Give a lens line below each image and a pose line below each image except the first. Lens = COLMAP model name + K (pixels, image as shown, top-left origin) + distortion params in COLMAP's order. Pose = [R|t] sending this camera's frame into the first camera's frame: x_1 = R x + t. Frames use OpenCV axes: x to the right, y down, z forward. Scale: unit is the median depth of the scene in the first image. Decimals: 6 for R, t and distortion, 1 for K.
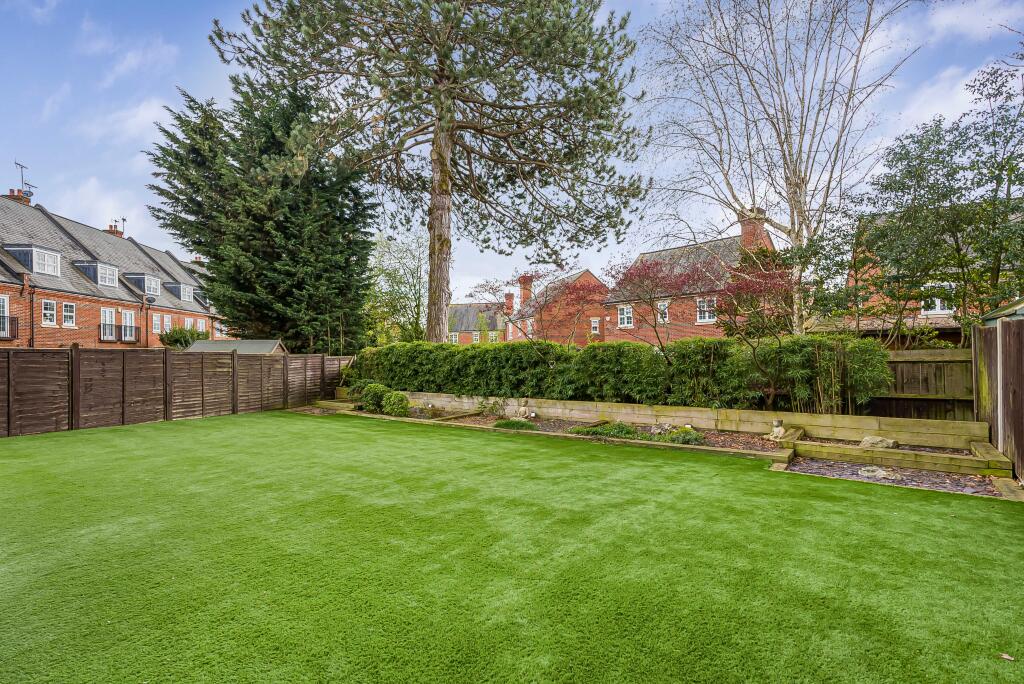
lens RADIAL K [[464.0, 0, 512.0], [0, 464.0, 342.0], [0, 0, 1]] dist [0.001684, -0.000044]
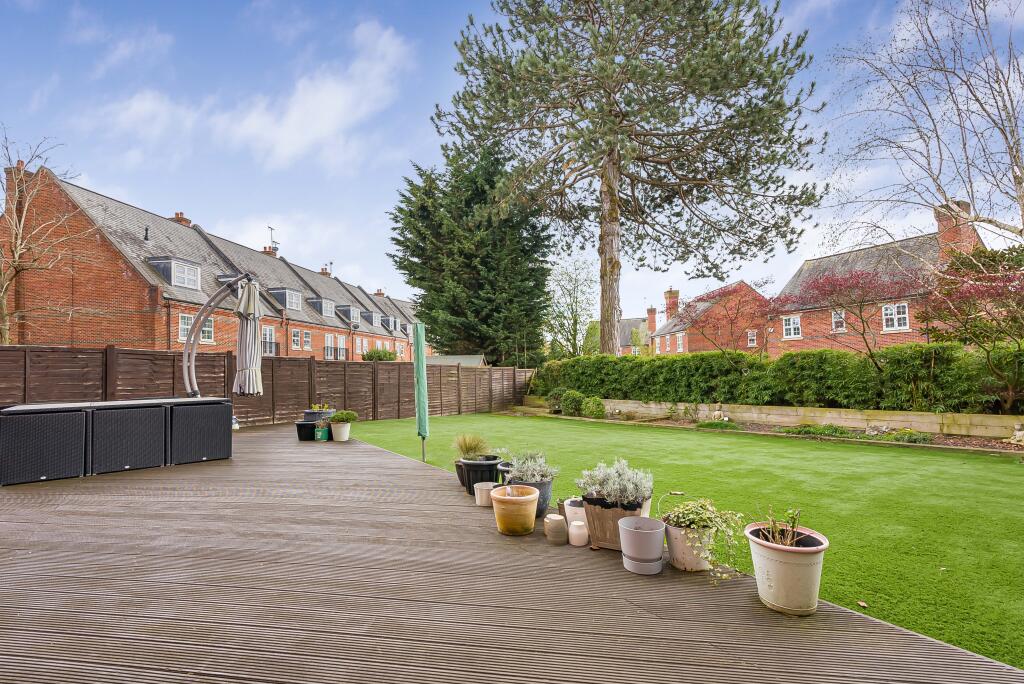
lens RADIAL K [[459.8, 0, 508.8], [0, 459.8, 346.7], [0, 0, 1]] dist [0.000635, 0.000013]
pose [[0.961721, -0.021491, -0.273187, -0.104510], [0.013994, 0.999471, -0.029363, 0.009007], [0.273674, 0.024416, 0.961513, -0.124932]]
